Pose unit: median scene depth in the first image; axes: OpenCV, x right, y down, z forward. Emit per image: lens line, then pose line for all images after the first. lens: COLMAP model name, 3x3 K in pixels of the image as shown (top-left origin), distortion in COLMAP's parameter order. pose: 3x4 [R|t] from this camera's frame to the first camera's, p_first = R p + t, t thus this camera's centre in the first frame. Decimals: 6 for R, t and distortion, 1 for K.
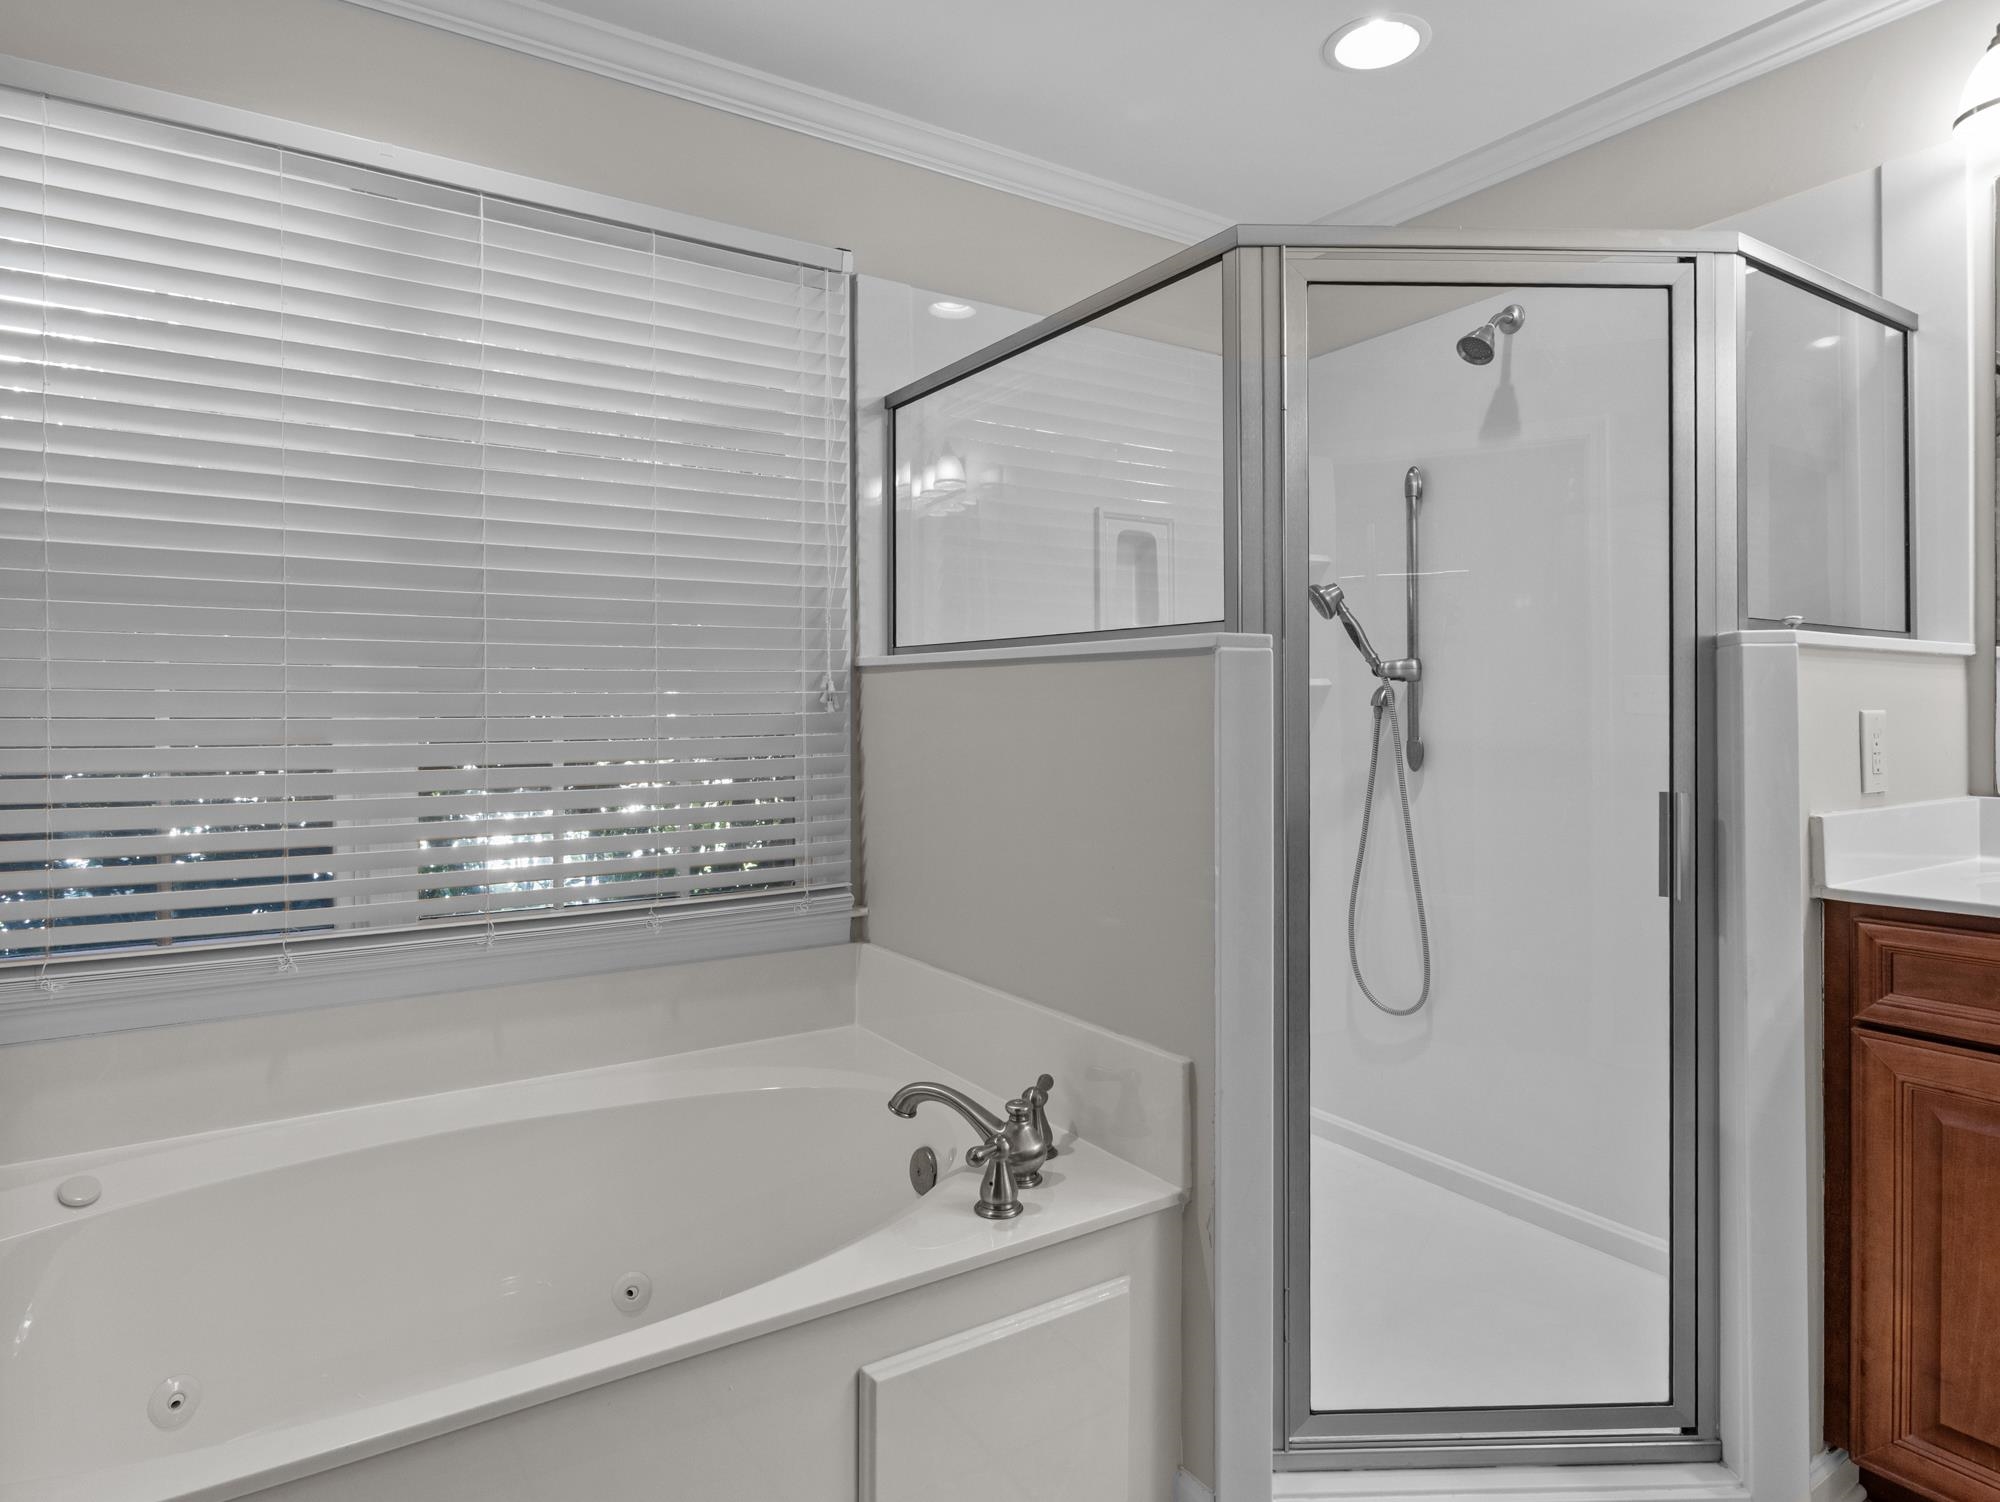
lens RADIAL K [[1149.9, 0, 991.0], [0, 1149.9, 737.0], [0, 0, 1]] dist [0.007823, 0.002389]
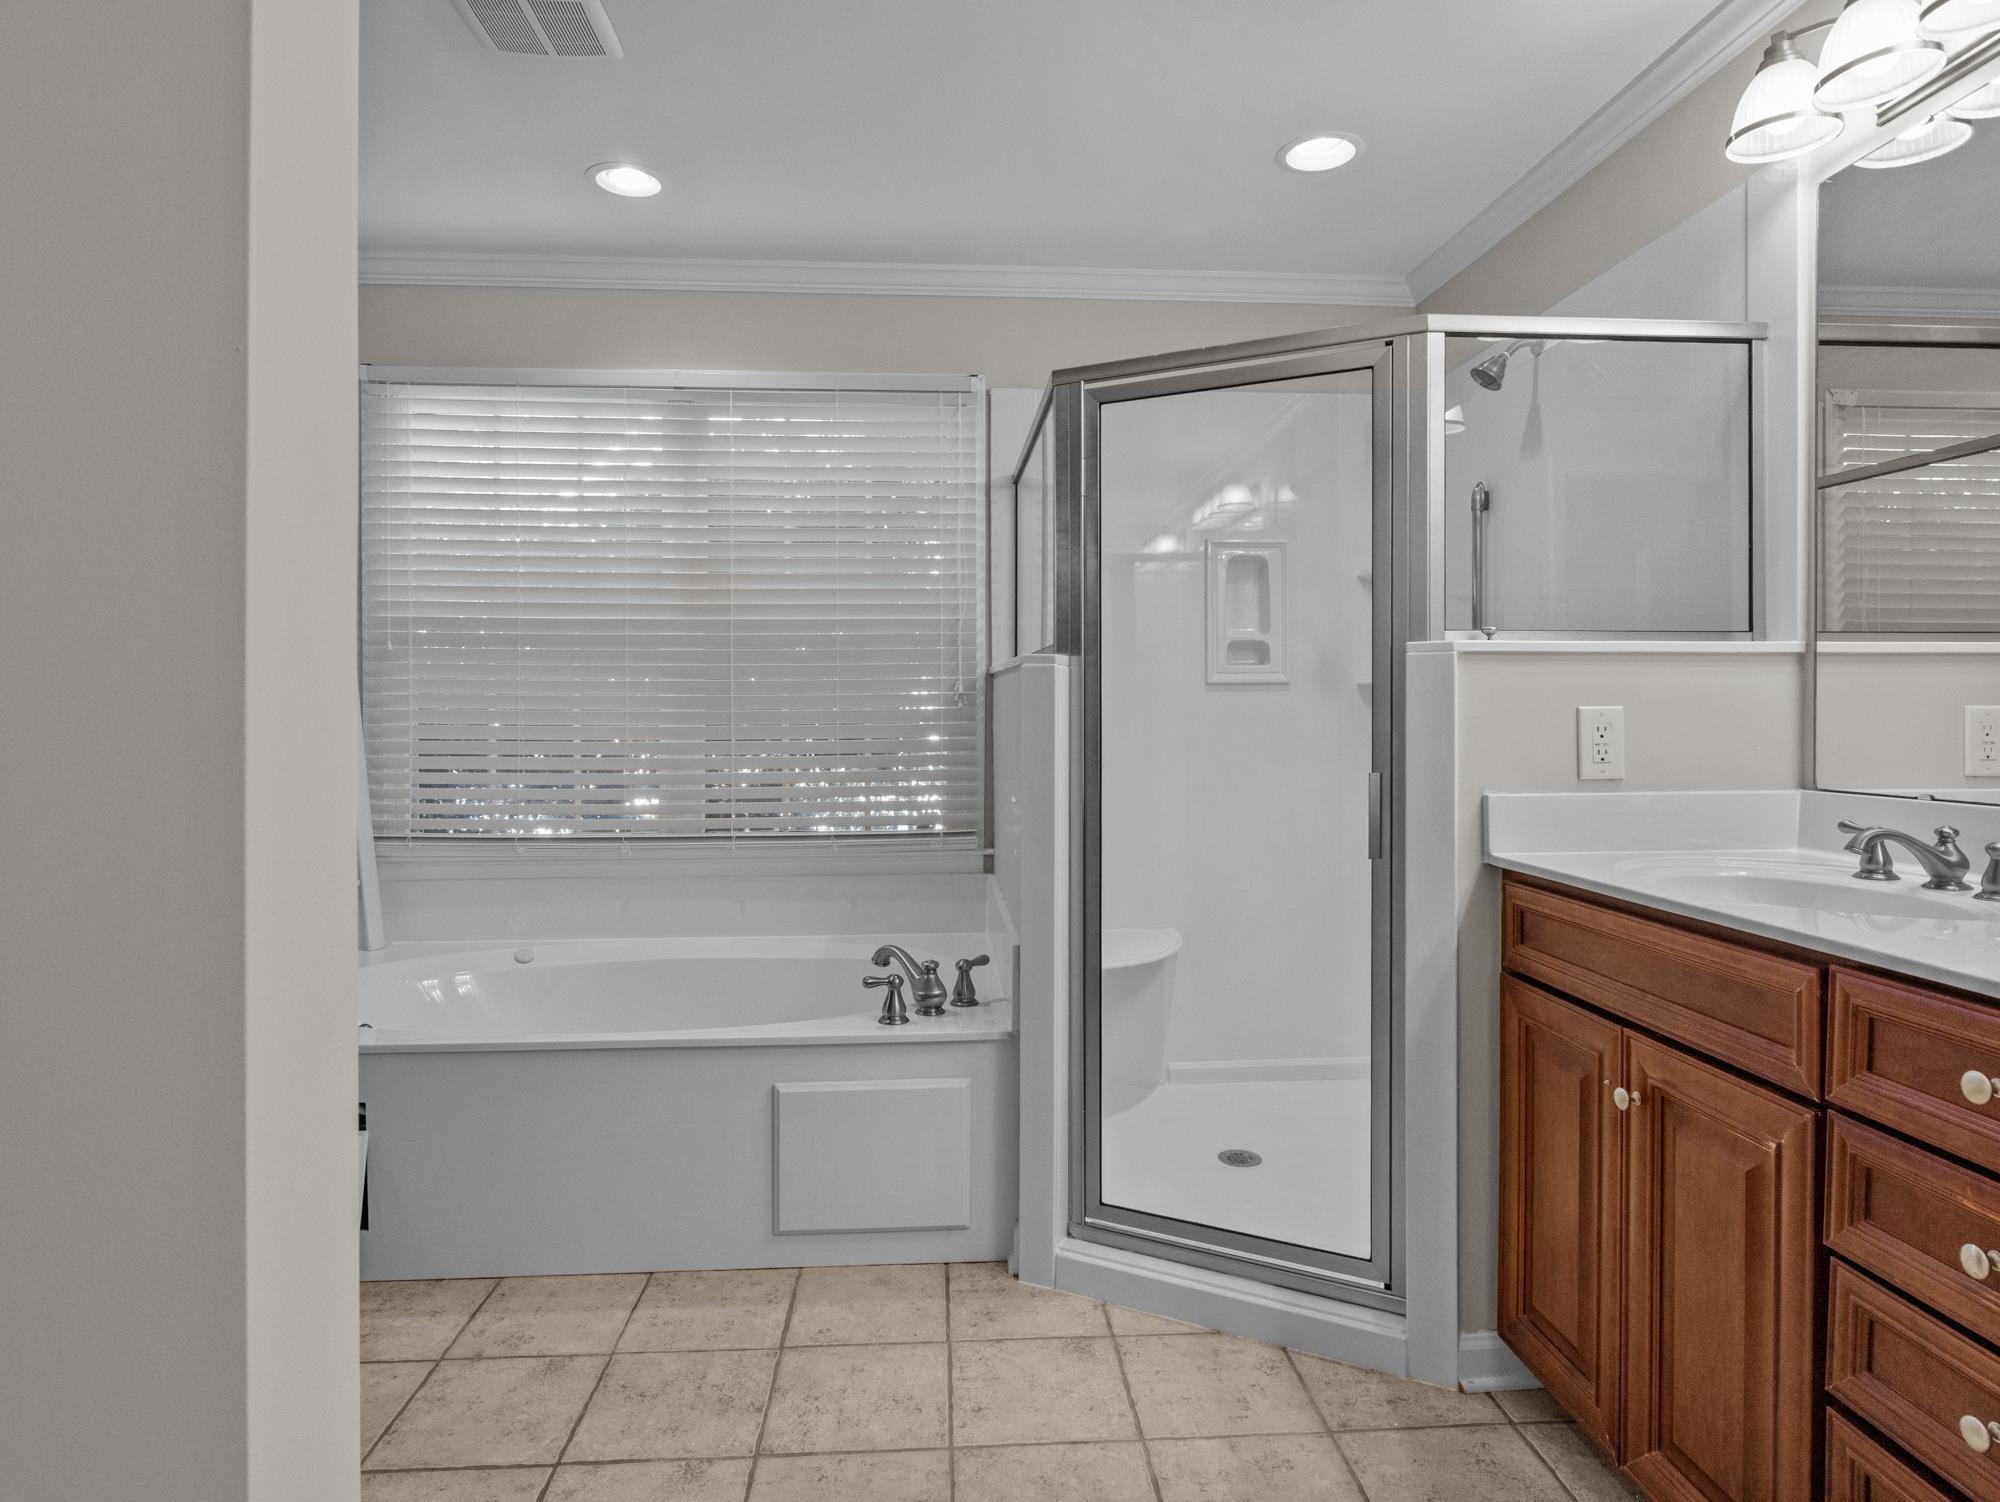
lens RADIAL K [[1149.9, 0, 1014.6], [0, 1149.9, 741.9], [0, 0, 1]] dist [0.007823, 0.002389]
pose [[0.871234, 0.016104, -0.490604, 0.727029], [-0.011046, 0.999852, 0.013206, 0.002521], [0.490744, -0.006086, 0.871282, -0.231883]]
